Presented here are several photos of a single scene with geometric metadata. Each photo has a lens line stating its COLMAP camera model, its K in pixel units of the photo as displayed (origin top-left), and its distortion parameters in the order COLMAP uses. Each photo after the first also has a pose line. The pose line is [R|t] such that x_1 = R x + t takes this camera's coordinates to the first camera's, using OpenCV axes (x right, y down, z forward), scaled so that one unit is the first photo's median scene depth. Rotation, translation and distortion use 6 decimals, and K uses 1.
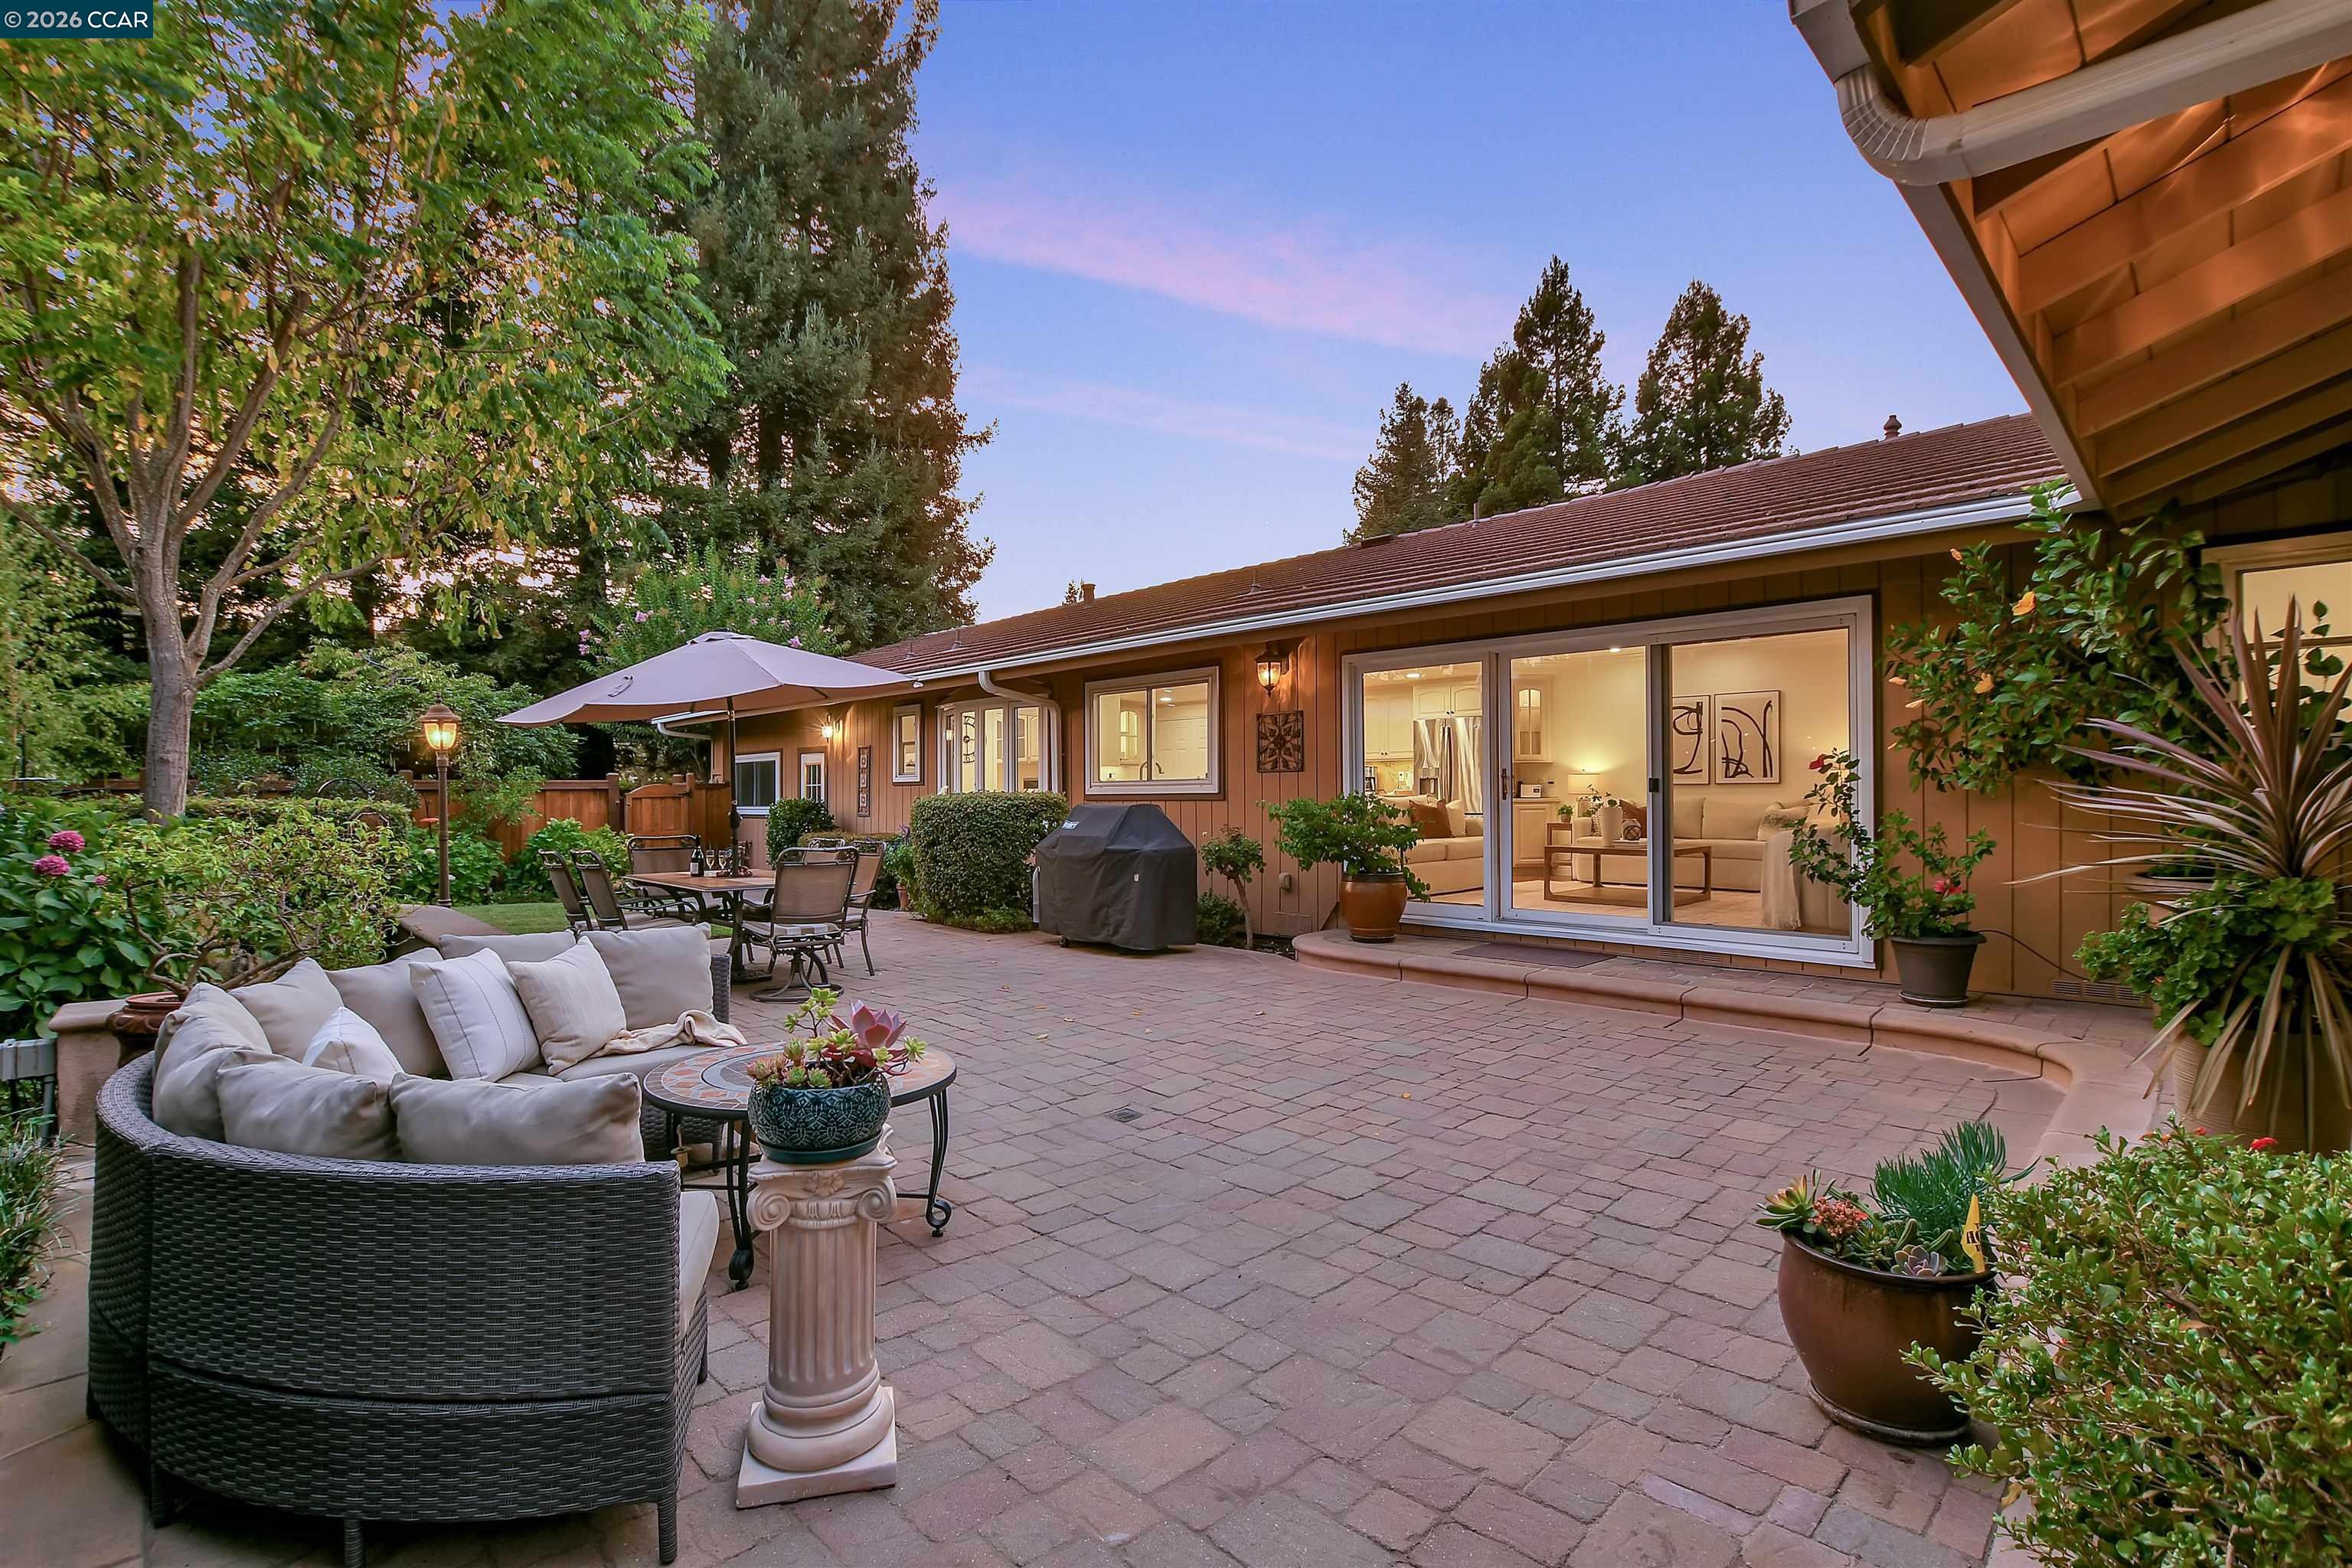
lens RADIAL K [[1071.4, 0, 1175.9], [0, 1071.4, 782.8], [0, 0, 1]] dist [-0.036248, 0.005998]
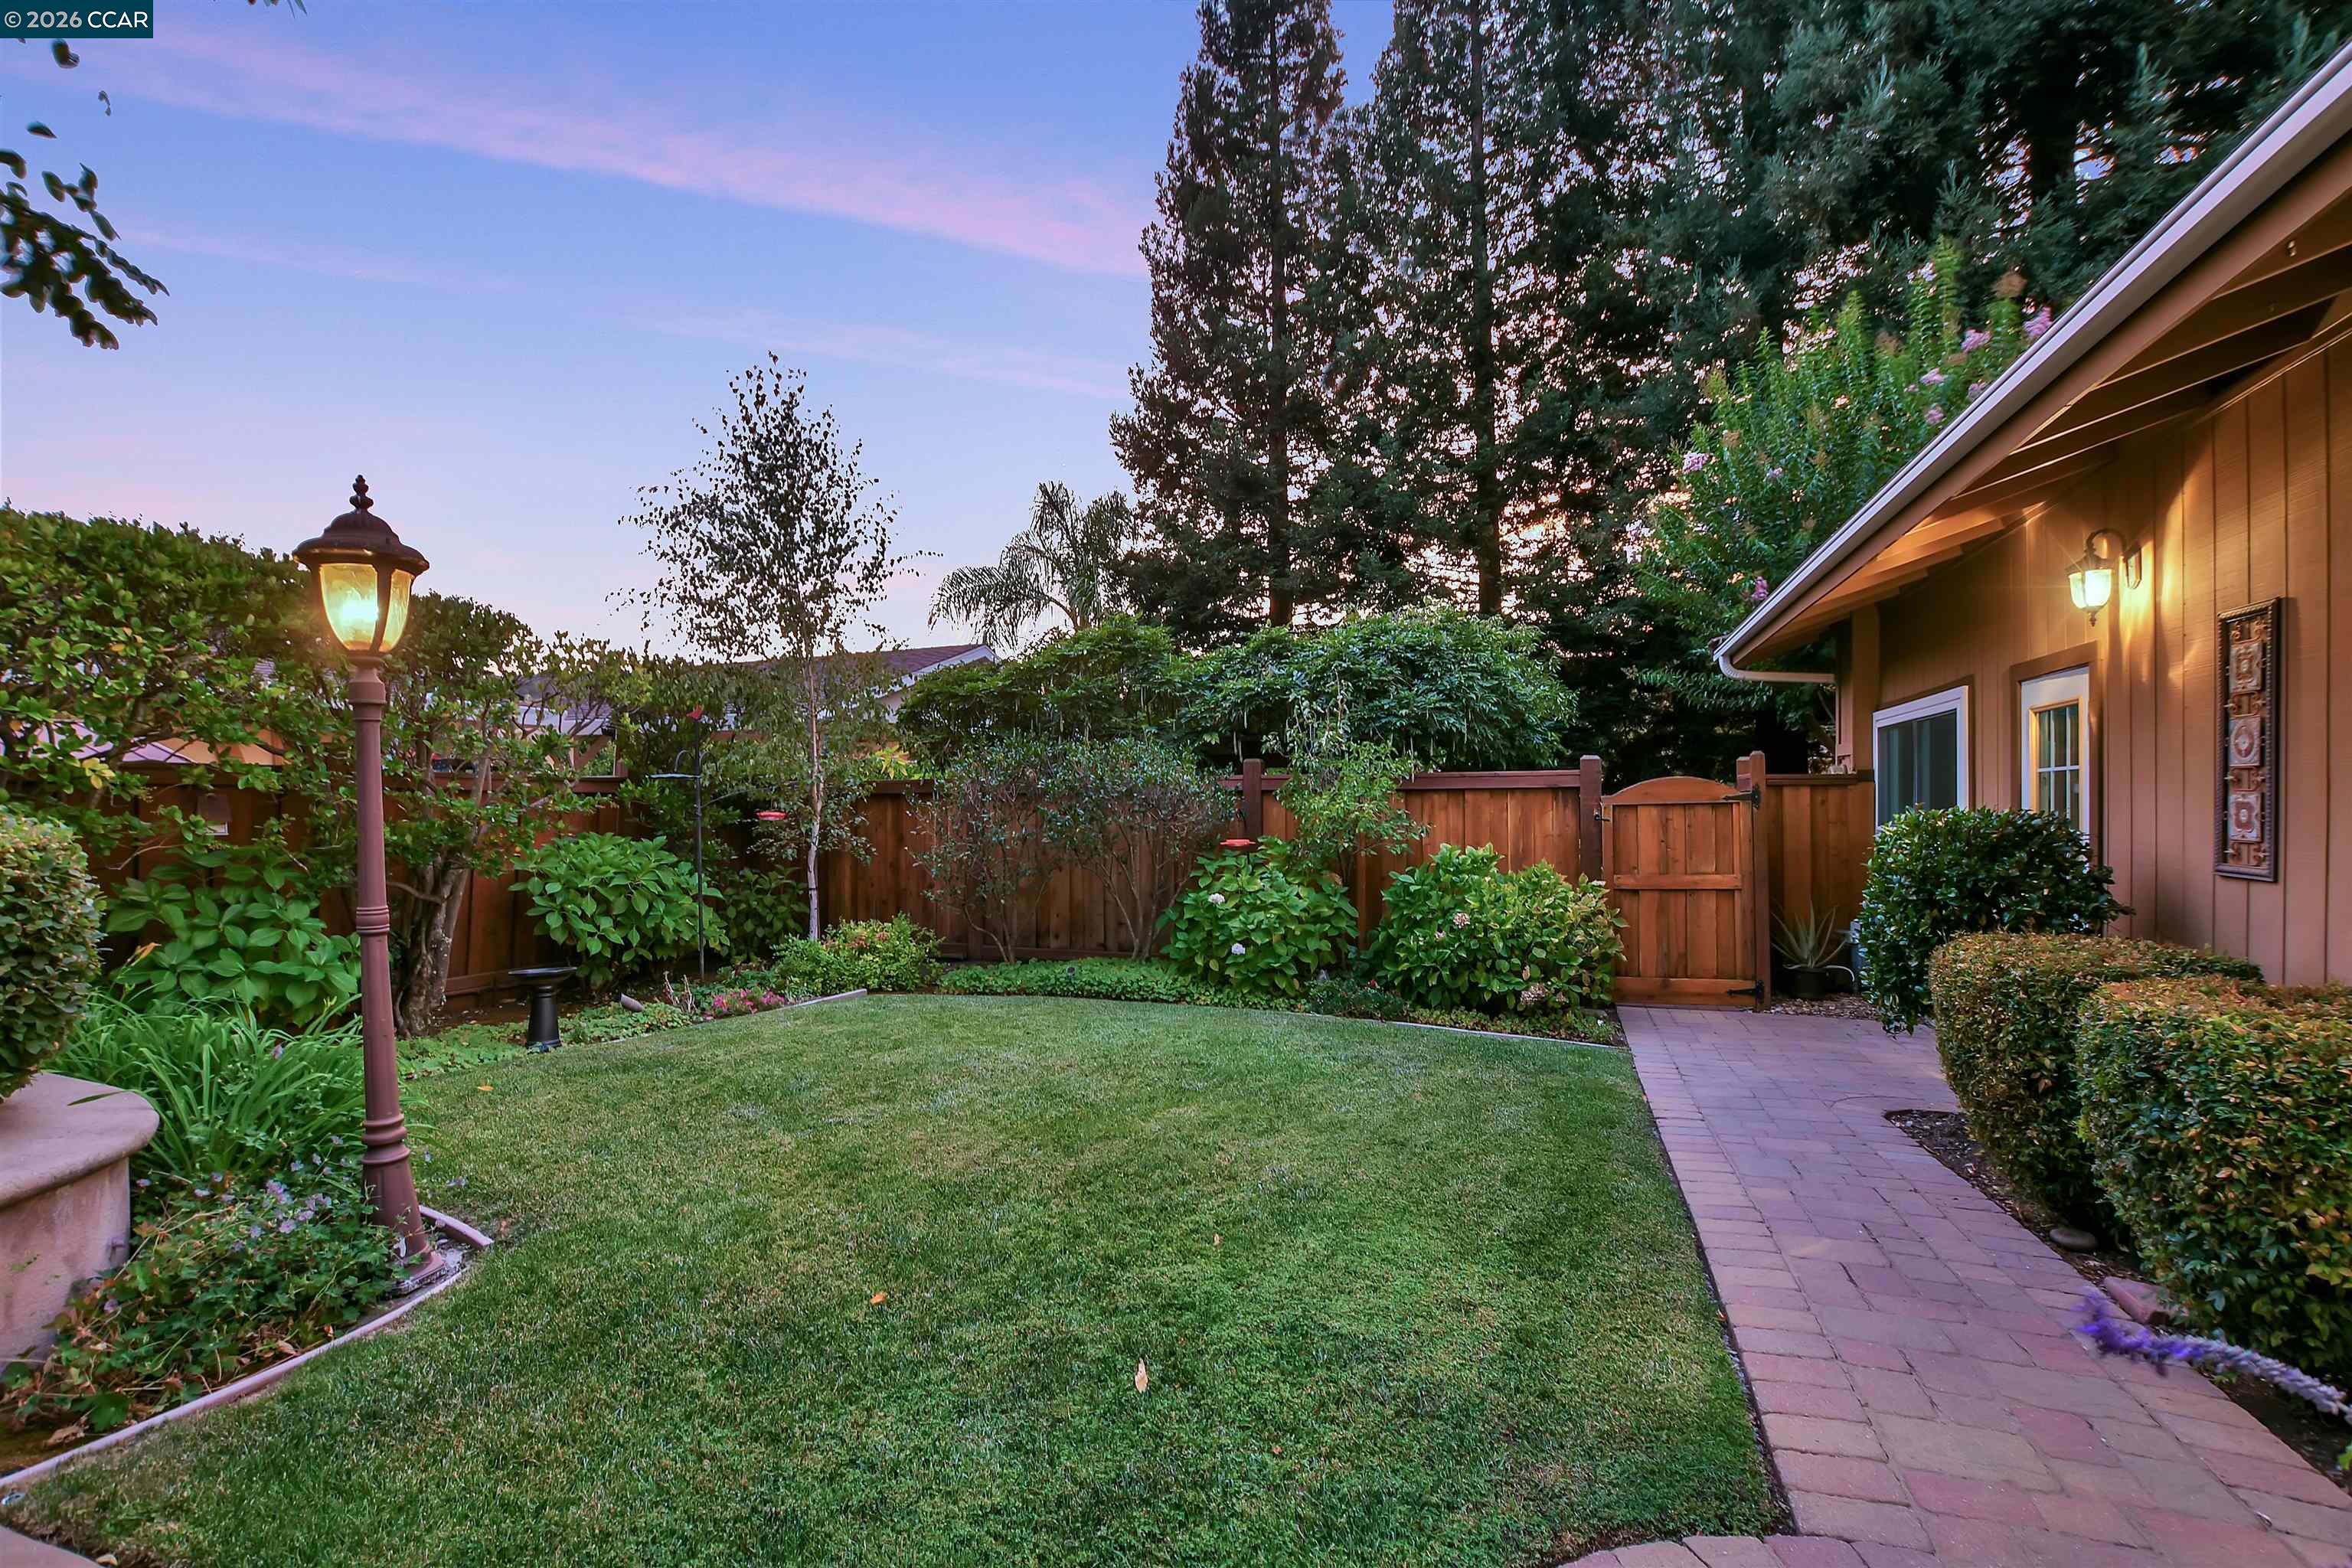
lens RADIAL K [[1071.4, 0, 1174.4], [0, 1071.4, 799.3], [0, 0, 1]] dist [-0.036248, 0.005998]
pose [[0.444907, -0.002361, -0.895573, -0.587229], [0.009905, 0.999948, 0.002285, 0.028487], [0.895522, -0.009888, 0.444908, 2.102518]]
